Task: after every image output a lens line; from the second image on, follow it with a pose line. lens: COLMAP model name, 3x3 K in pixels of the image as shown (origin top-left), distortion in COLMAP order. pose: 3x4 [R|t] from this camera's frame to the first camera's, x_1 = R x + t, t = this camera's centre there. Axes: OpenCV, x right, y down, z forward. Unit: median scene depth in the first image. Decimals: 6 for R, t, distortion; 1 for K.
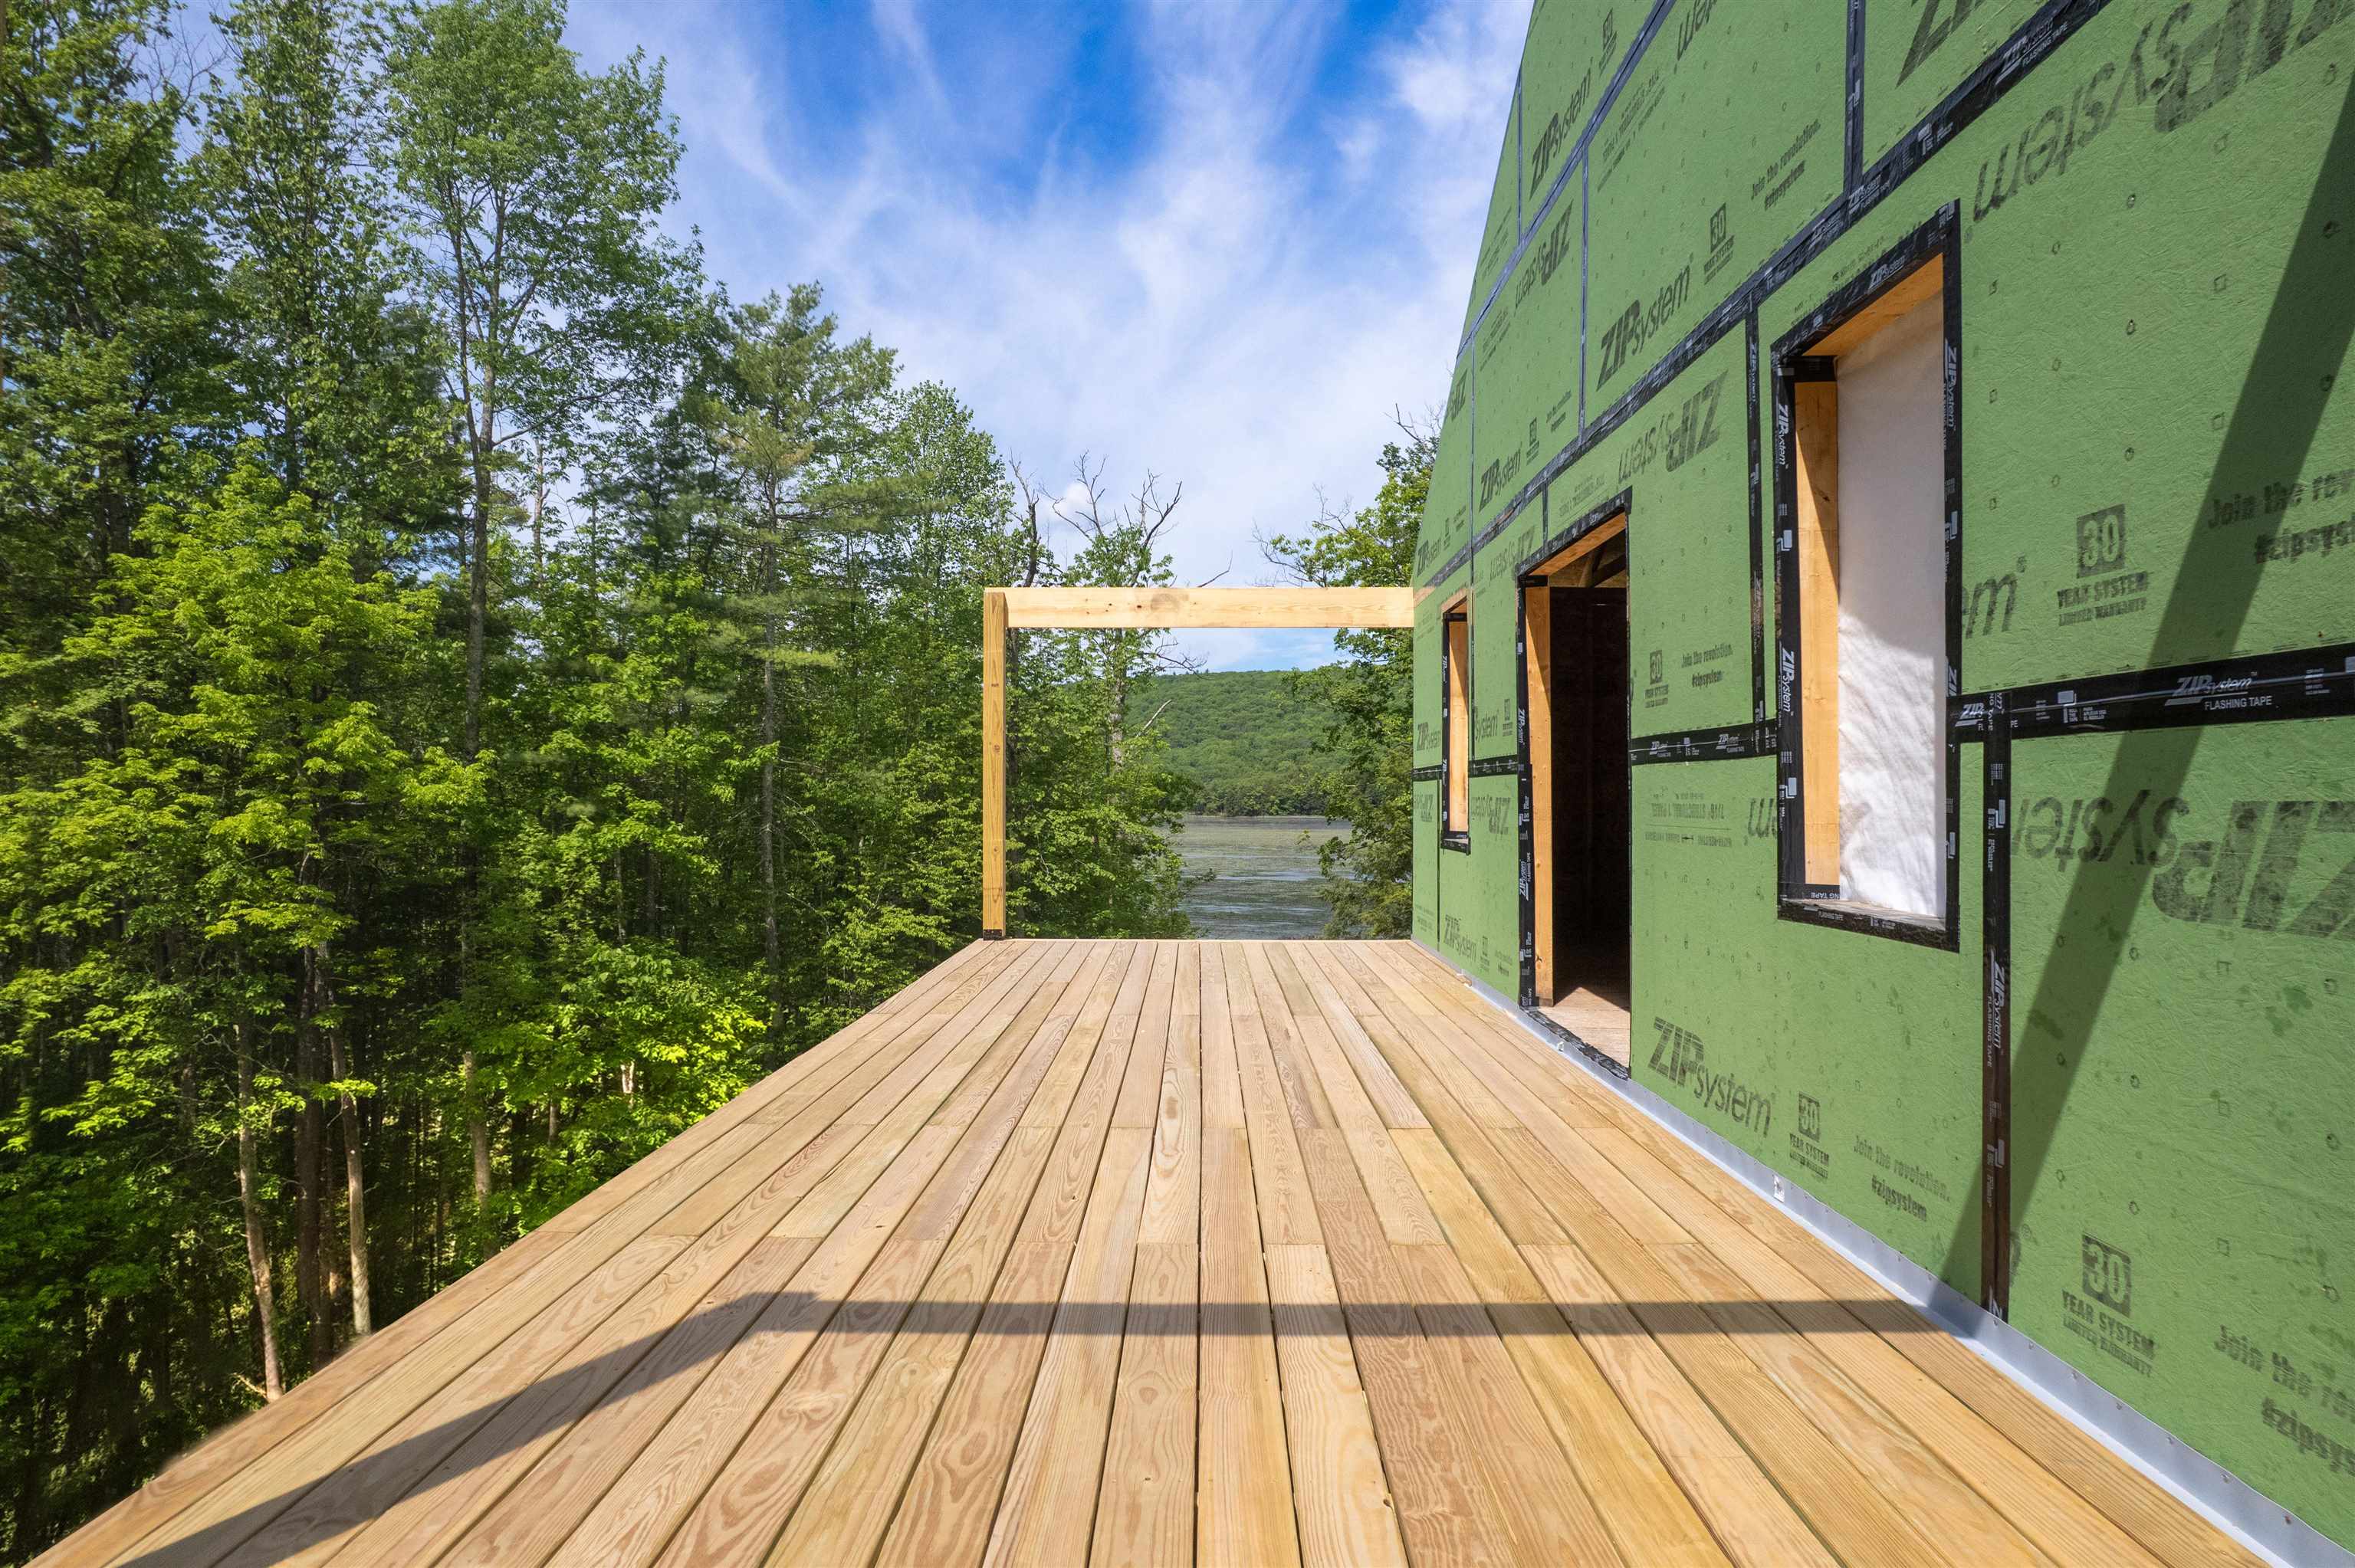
lens RADIAL K [[1483.8, 0, 1184.0], [0, 1483.8, 812.7], [0, 0, 1]] dist [-0.037026, 0.042804]
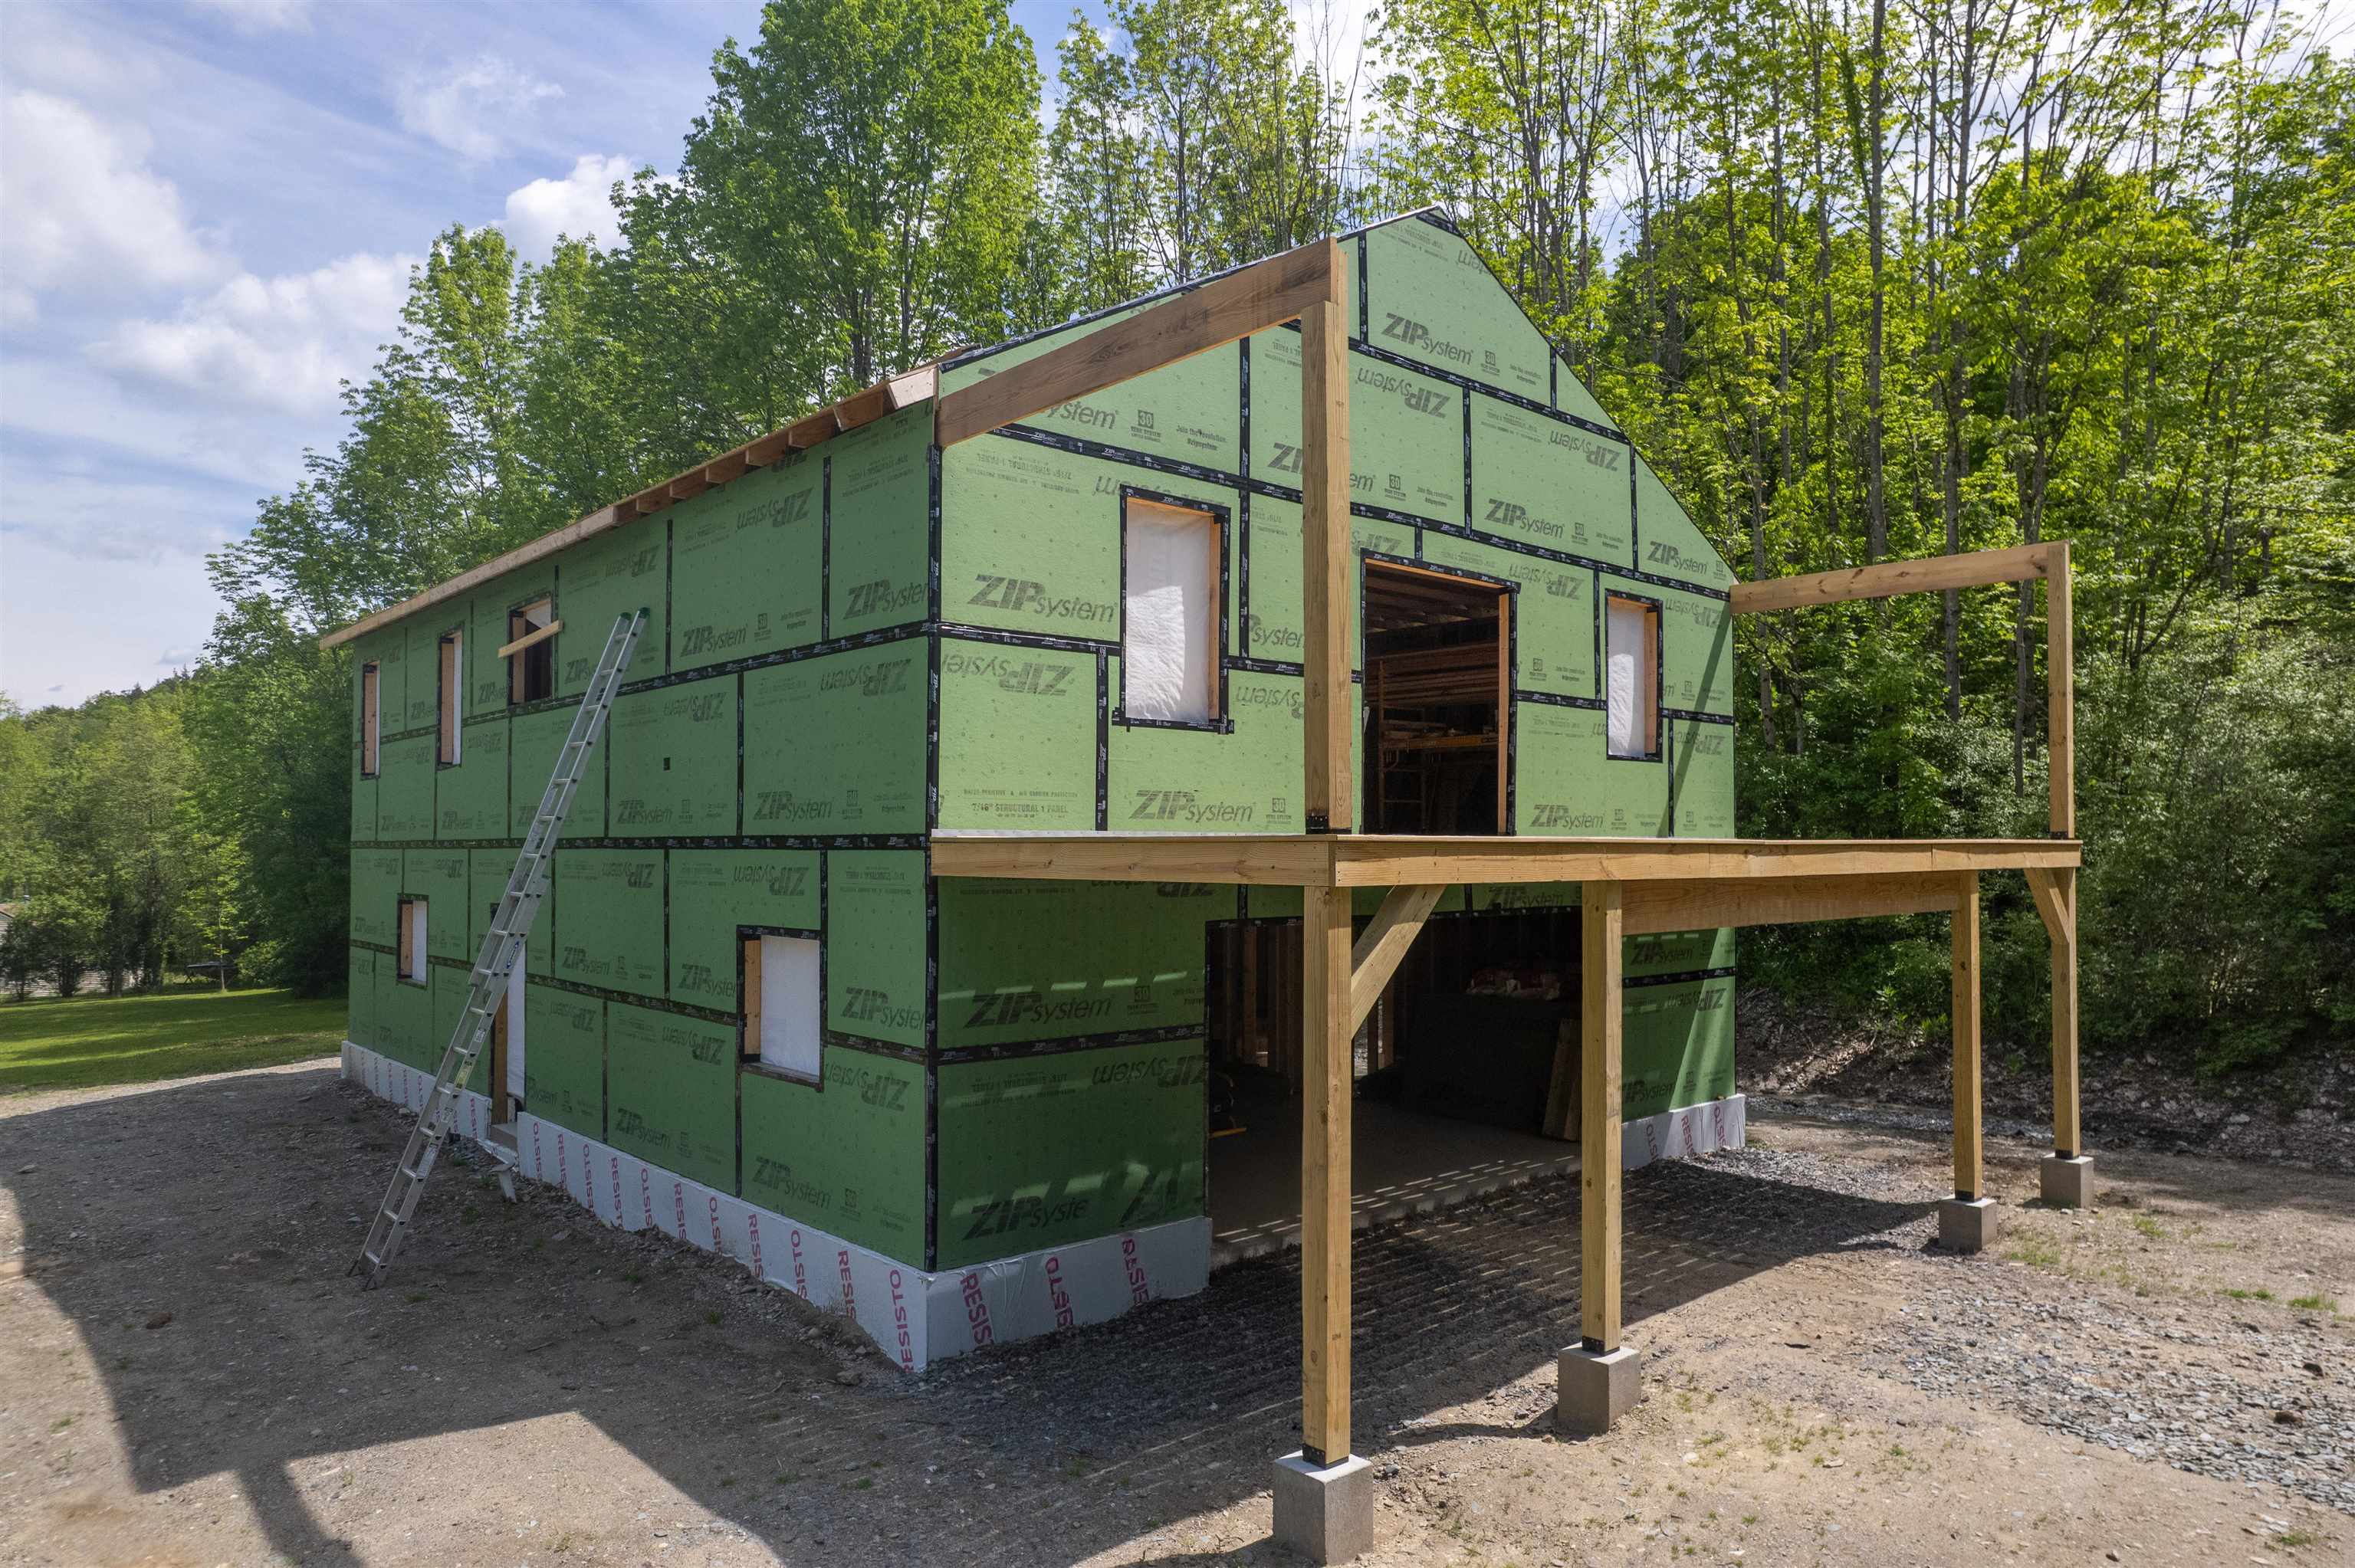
lens RADIAL K [[1483.8, 0, 1184.0], [0, 1483.8, 812.7], [0, 0, 1]] dist [-0.037026, 0.042804]
pose [[-0.674219, 0.018287, 0.738305, -1.424455], [0.008079, 0.999816, -0.017387, 0.241978], [-0.738487, -0.005758, -0.674243, 3.967982]]
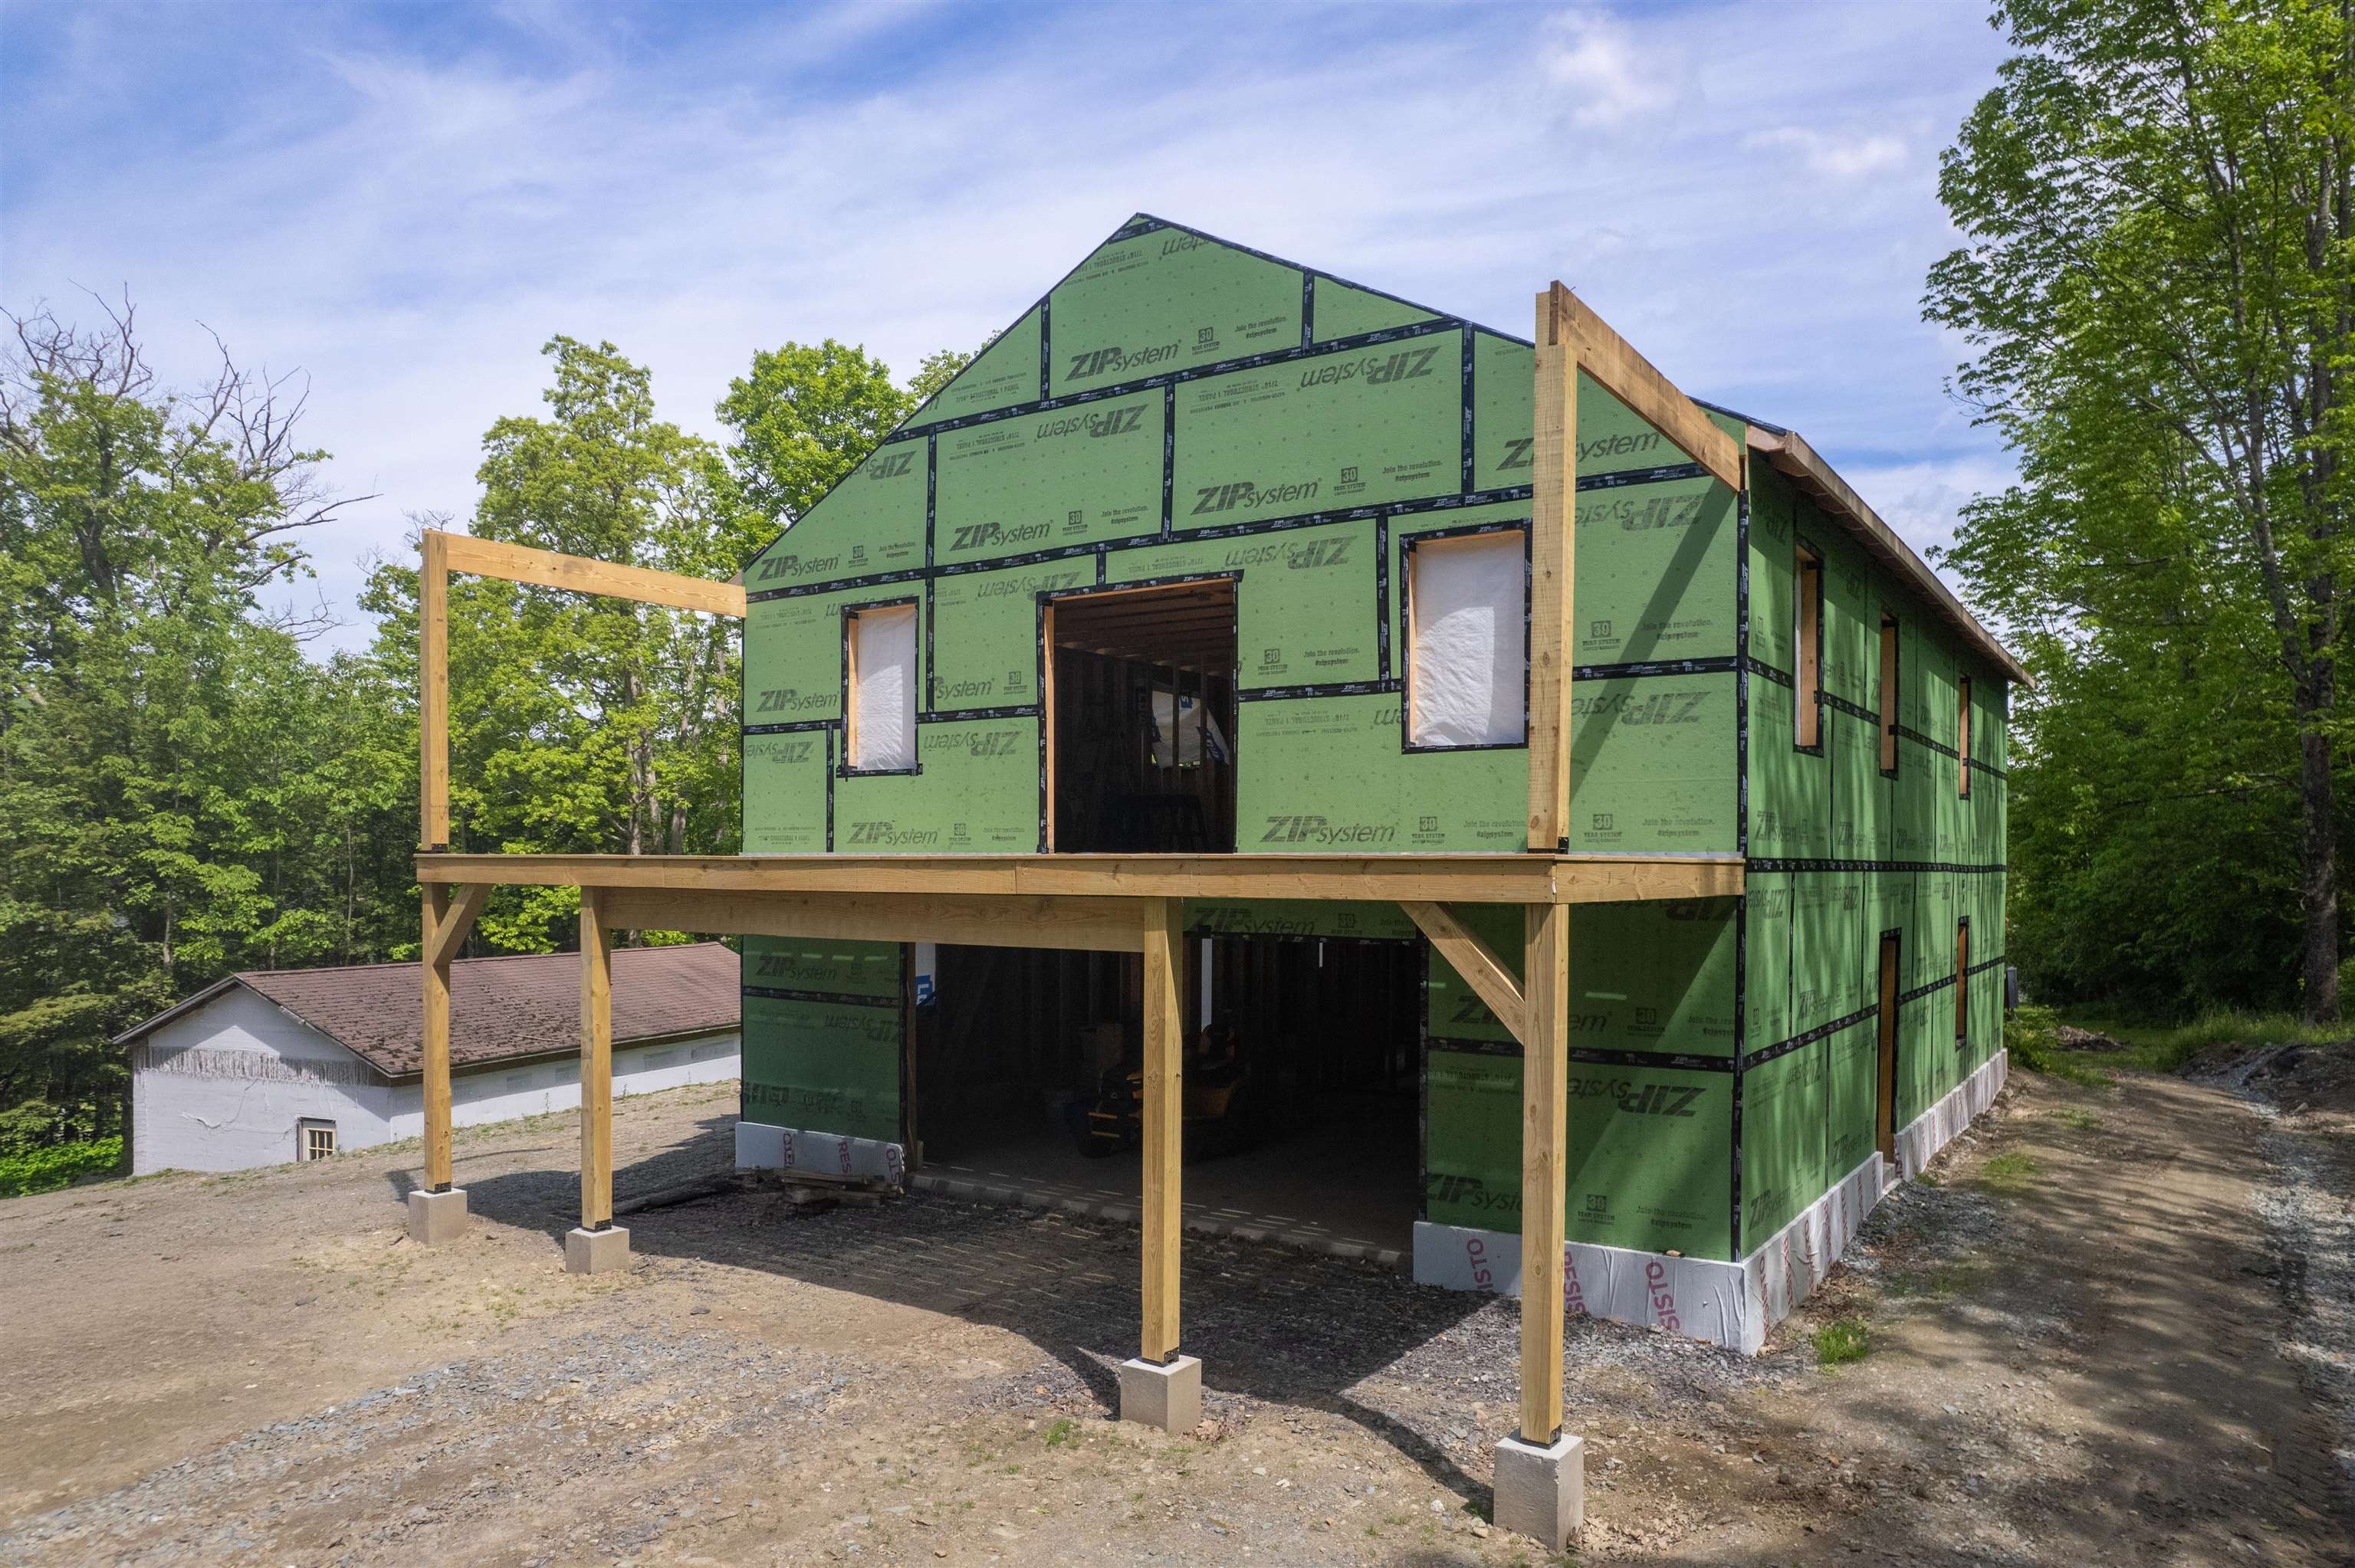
lens RADIAL K [[1463.1, 0, 1226.0], [0, 1463.1, 908.4], [0, 0, 1]] dist [-0.014327, 0.002504]
pose [[0.523751, -0.007976, 0.851834, -1.977166], [-0.003478, 0.999928, 0.011501, 0.316264], [-0.851864, -0.008987, 0.523685, -0.099909]]
